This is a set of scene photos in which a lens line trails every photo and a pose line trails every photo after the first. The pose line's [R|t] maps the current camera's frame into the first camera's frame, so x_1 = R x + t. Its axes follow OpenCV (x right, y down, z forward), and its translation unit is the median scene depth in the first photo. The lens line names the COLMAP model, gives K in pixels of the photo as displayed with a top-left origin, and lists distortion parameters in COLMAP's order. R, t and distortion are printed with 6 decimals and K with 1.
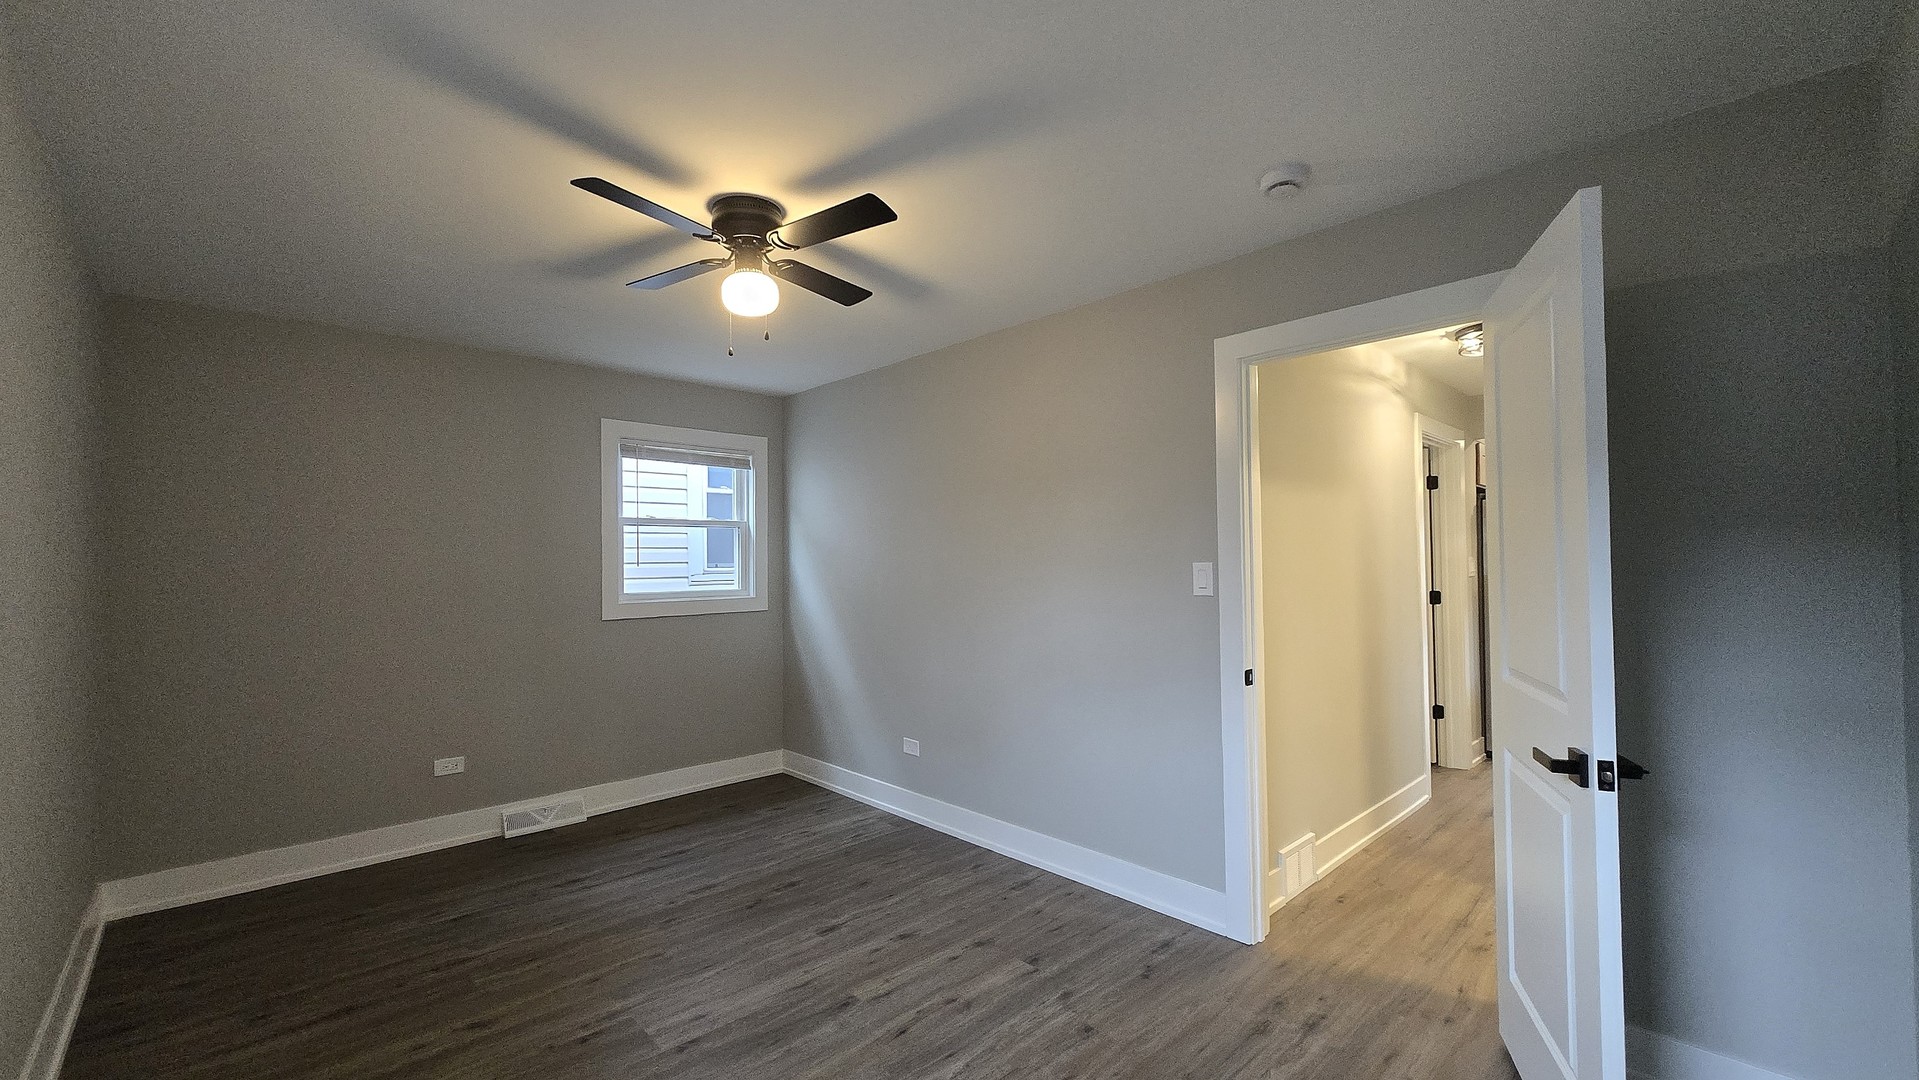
lens RADIAL K [[779.5, 0, 950.4], [0, 779.5, 551.3], [0, 0, 1]] dist [0.001183, 0.000658]
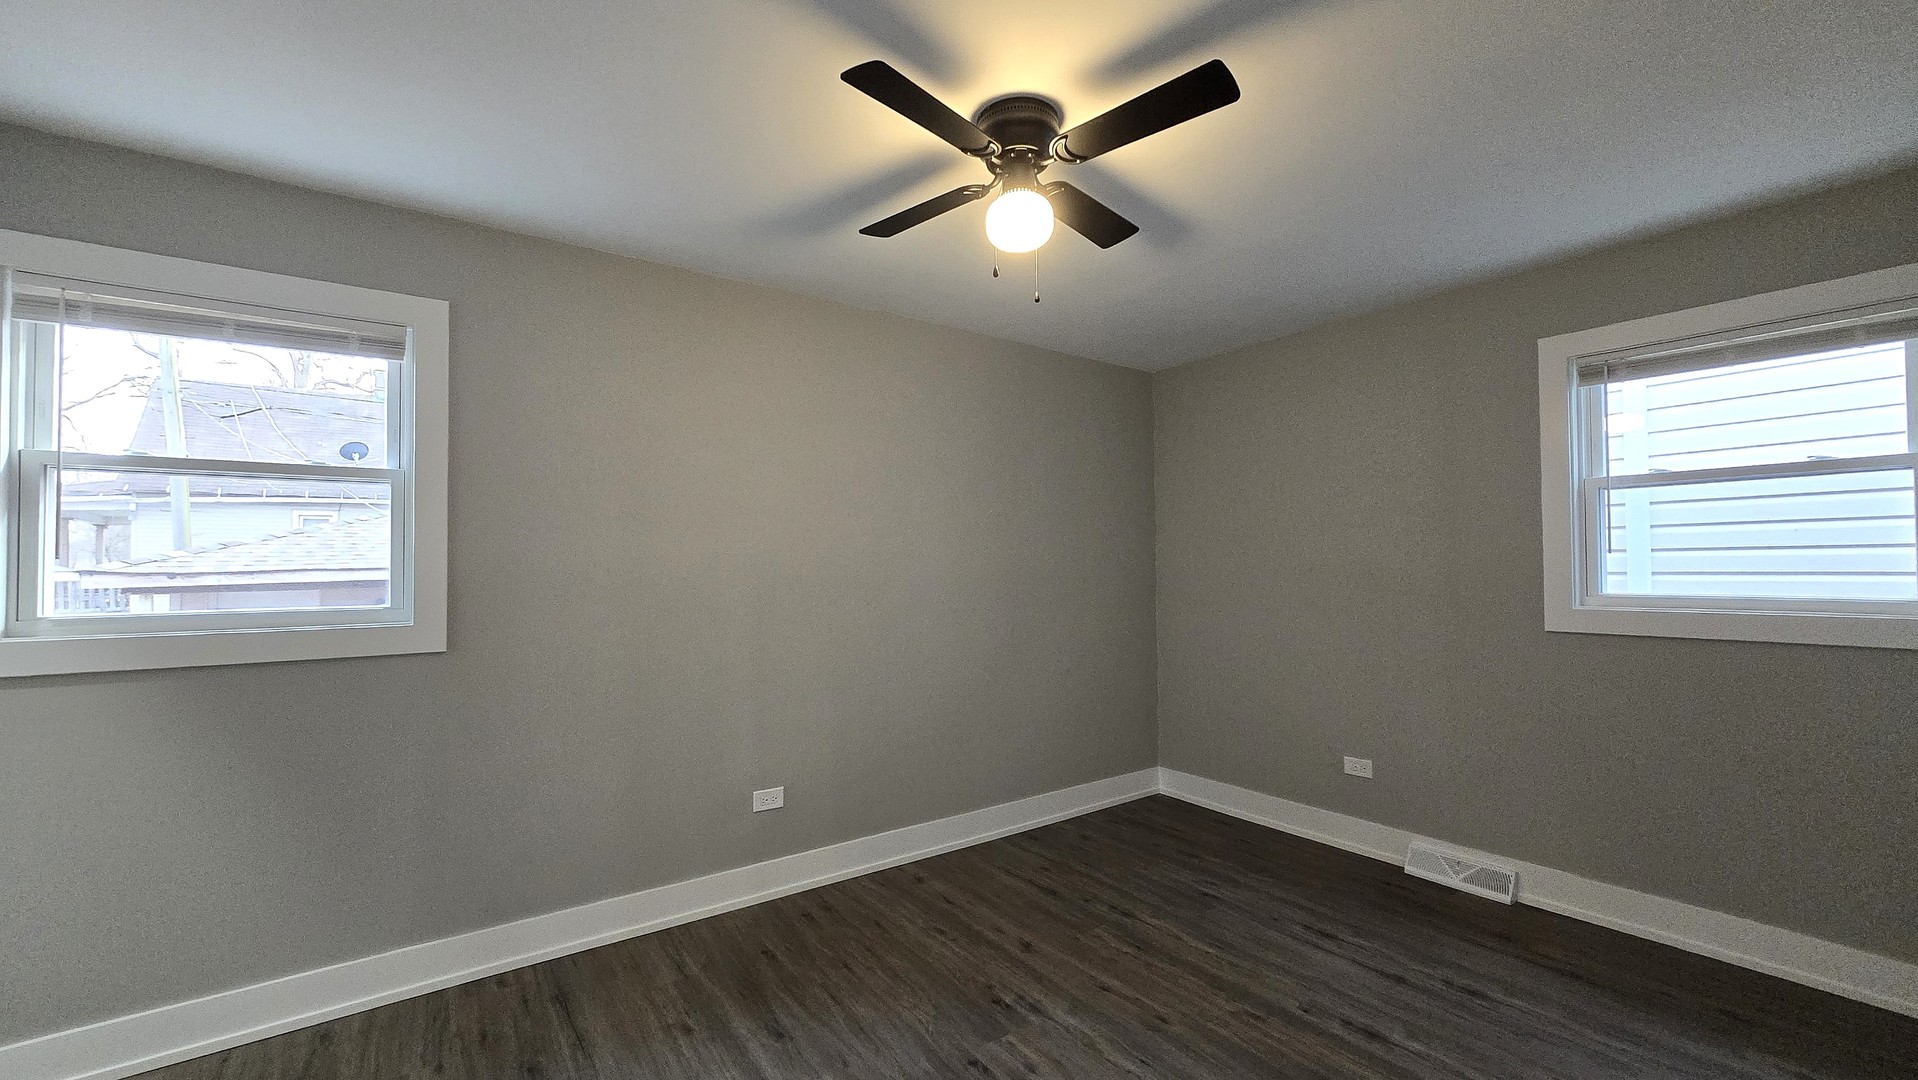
lens RADIAL K [[779.1, 0, 963.9], [0, 779.1, 544.4], [0, 0, 1]] dist [0.001183, 0.000658]
pose [[-0.142074, -0.012262, -0.989780, 0.364555], [0.028462, 0.999459, -0.016467, 0.008236], [0.989447, -0.030511, -0.141649, 0.676373]]
